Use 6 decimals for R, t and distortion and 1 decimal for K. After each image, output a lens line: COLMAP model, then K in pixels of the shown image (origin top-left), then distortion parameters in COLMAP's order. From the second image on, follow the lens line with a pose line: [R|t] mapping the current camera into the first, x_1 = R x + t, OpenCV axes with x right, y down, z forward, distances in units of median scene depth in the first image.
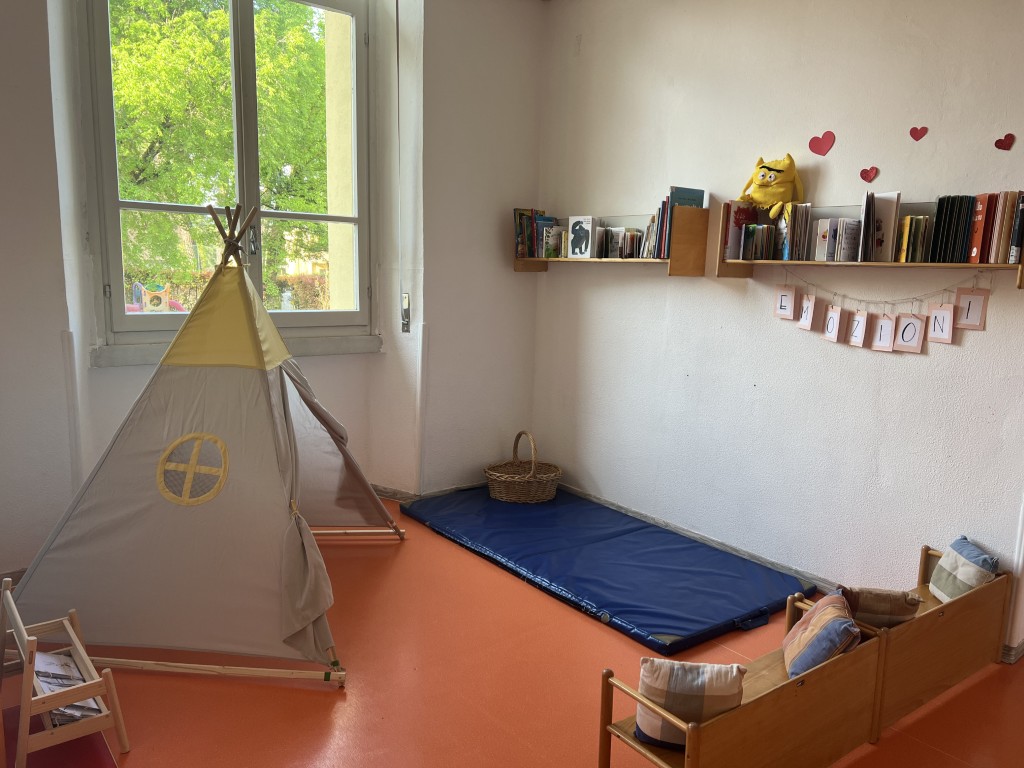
lens RADIAL K [[751.1, 0, 509.9], [0, 751.1, 386.6], [0, 0, 1]] dist [0.030536, -0.006437]
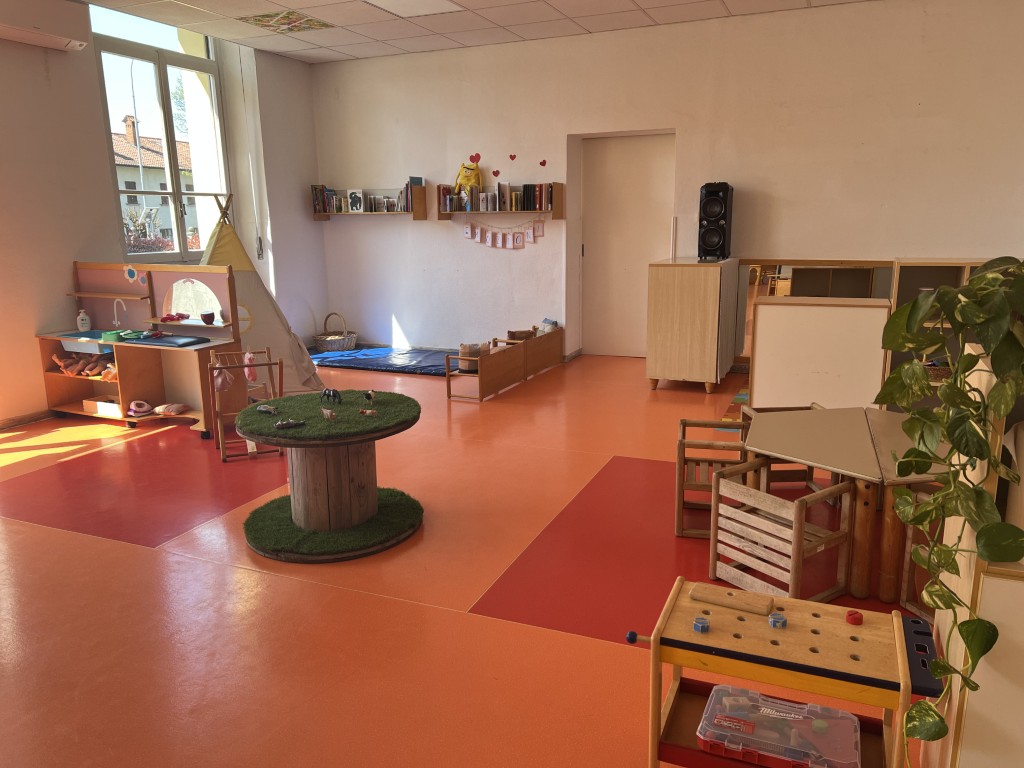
lens RADIAL K [[751.1, 0, 509.9], [0, 751.1, 386.6], [0, 0, 1]] dist [0.030536, -0.006437]
pose [[0.873586, -0.138950, 0.466413, -0.634735], [0.108245, 0.989845, 0.092145, 0.155721], [-0.474480, -0.030010, 0.879755, -1.038453]]
